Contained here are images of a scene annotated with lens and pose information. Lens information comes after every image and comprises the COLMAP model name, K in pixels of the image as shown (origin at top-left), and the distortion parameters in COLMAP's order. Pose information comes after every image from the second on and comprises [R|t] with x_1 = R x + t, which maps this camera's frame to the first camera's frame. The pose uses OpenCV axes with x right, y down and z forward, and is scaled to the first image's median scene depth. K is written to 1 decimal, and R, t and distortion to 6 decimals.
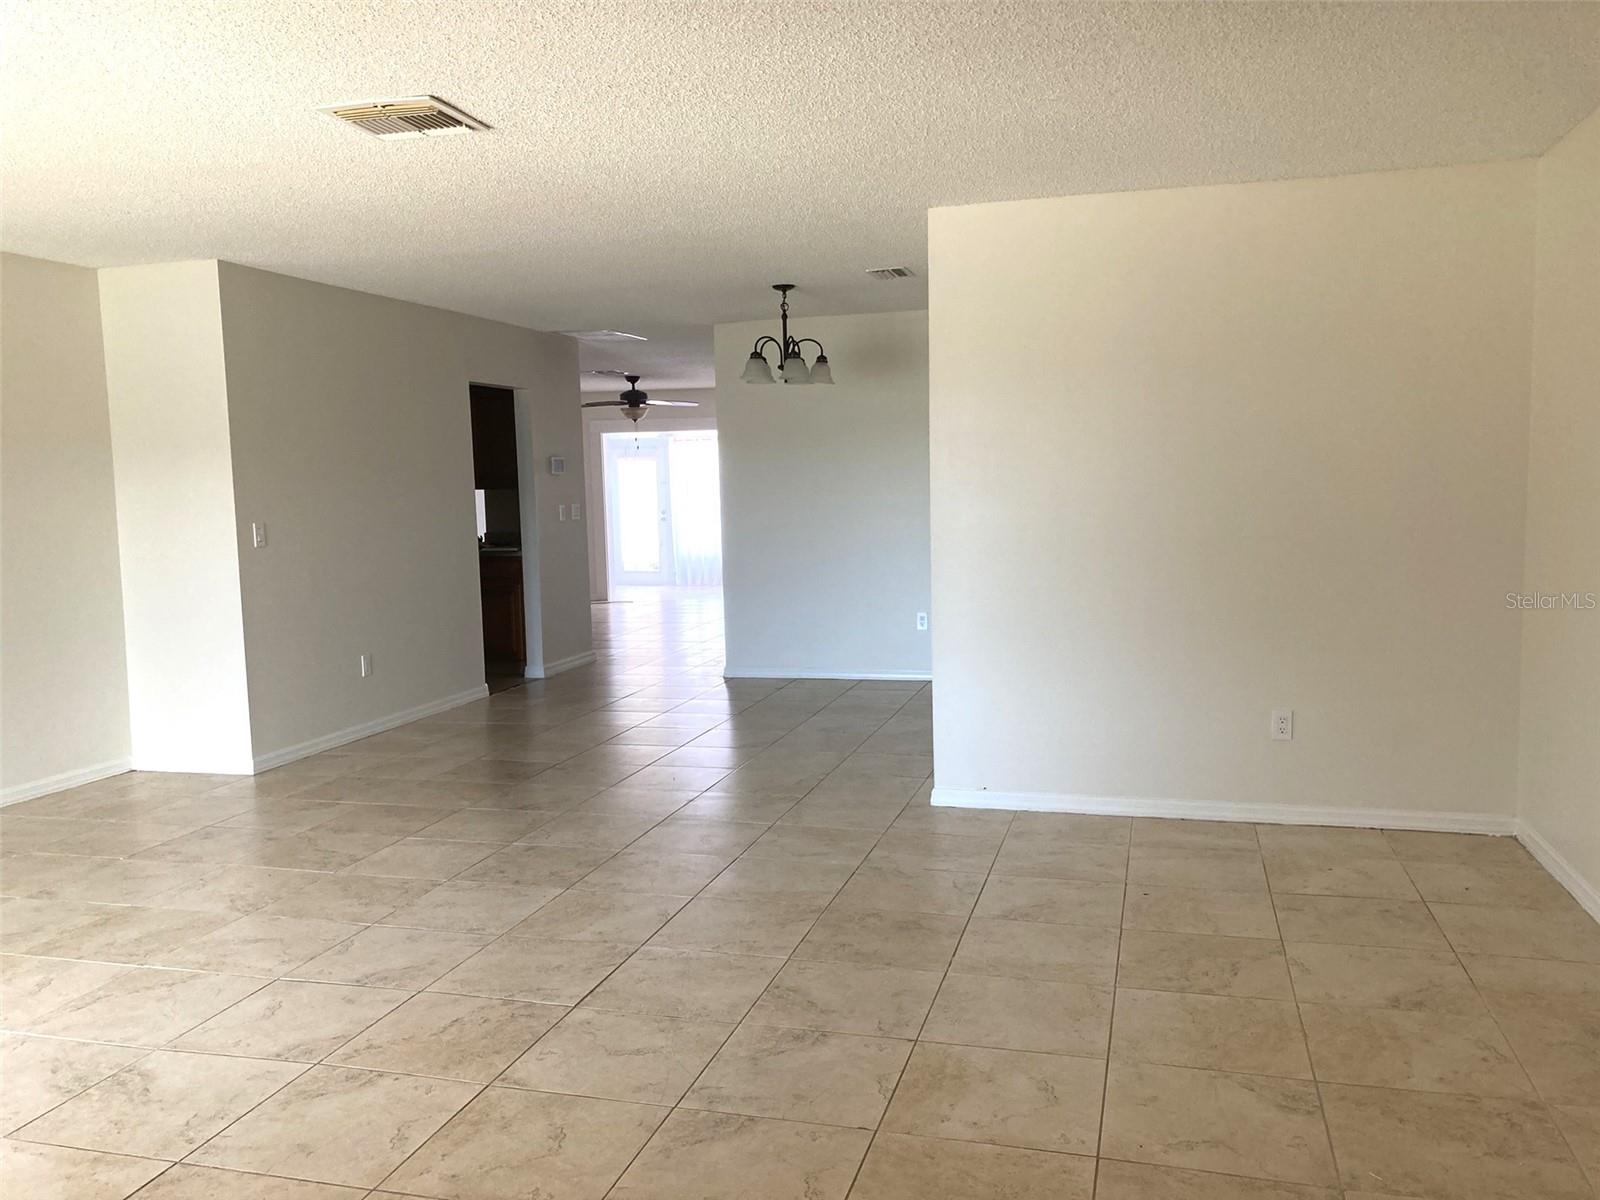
lens RADIAL K [[1322.4, 0, 800.0], [0, 1322.4, 600.0], [0, 0, 1]] dist [0.005322, -0.002679]
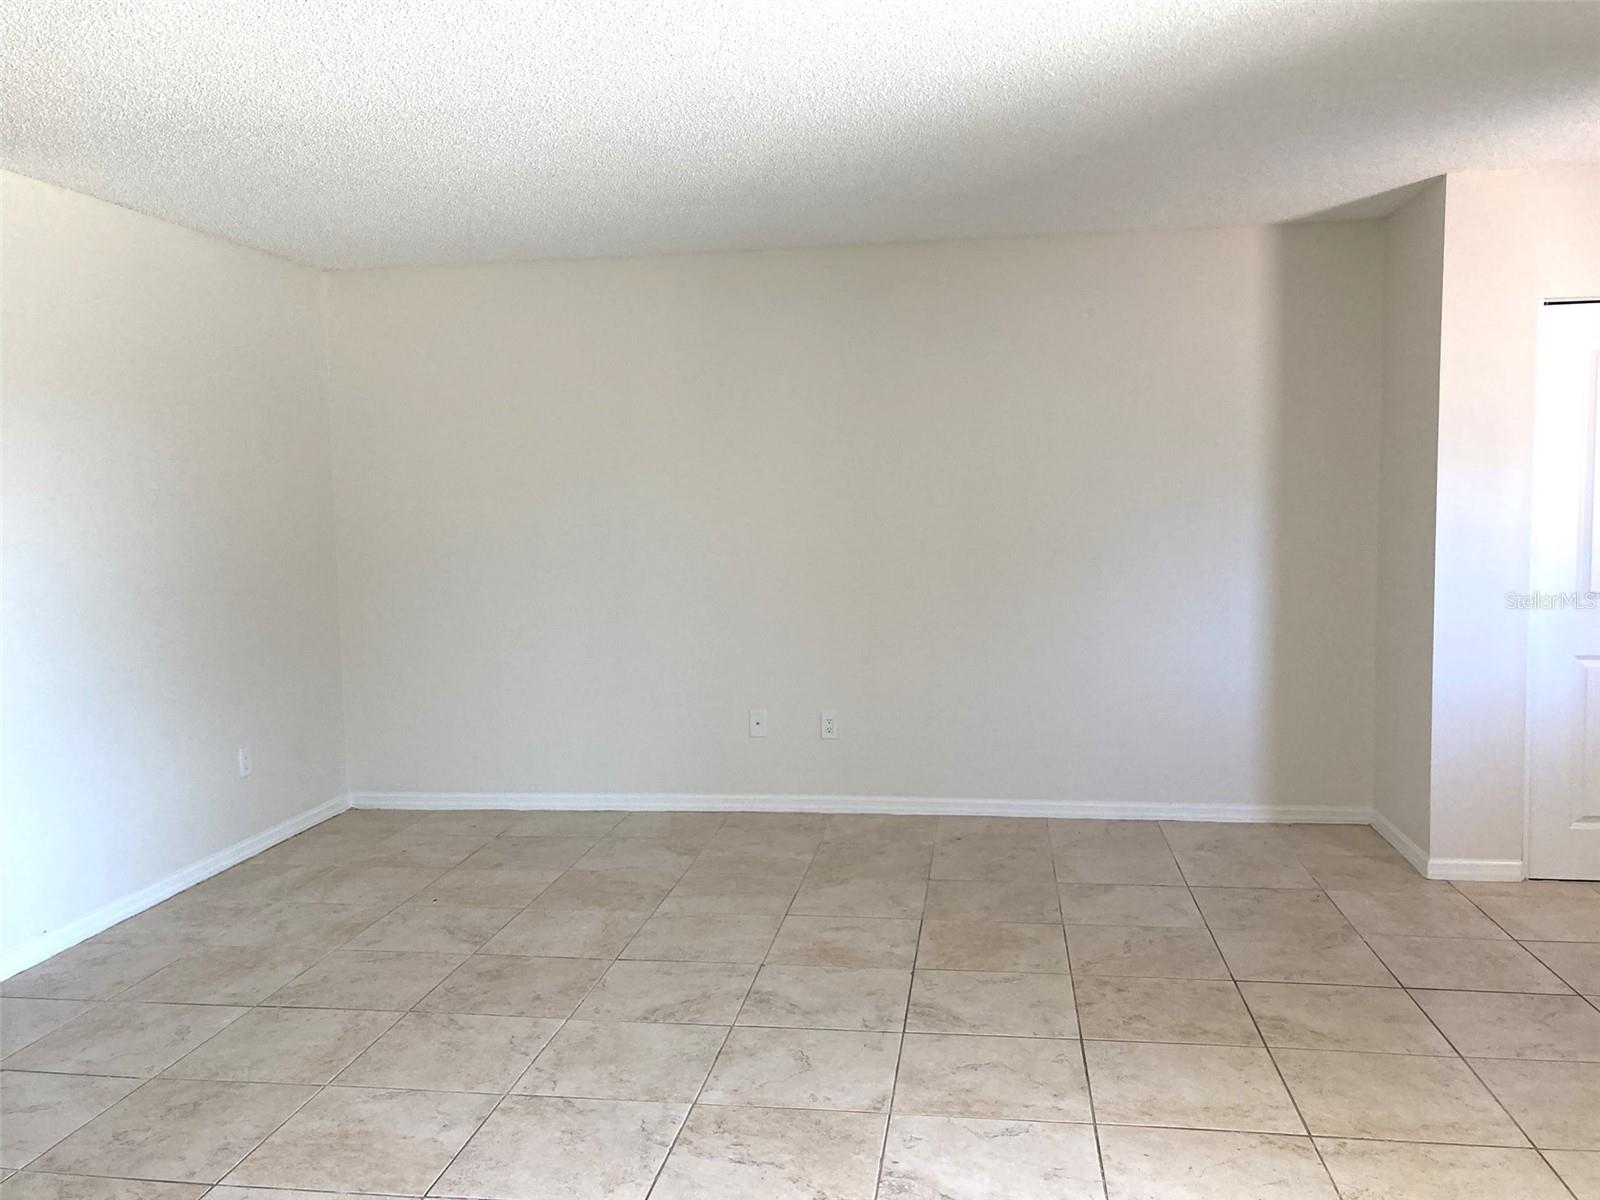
lens RADIAL K [[1322.4, 0, 800.0], [0, 1322.4, 600.0], [0, 0, 1]] dist [0.005322, -0.002679]
pose [[-0.118403, -0.064439, 0.990872, -1.043898], [0.120648, 0.989565, 0.078771, -0.088540], [-0.985609, 0.128873, -0.109393, 0.991591]]
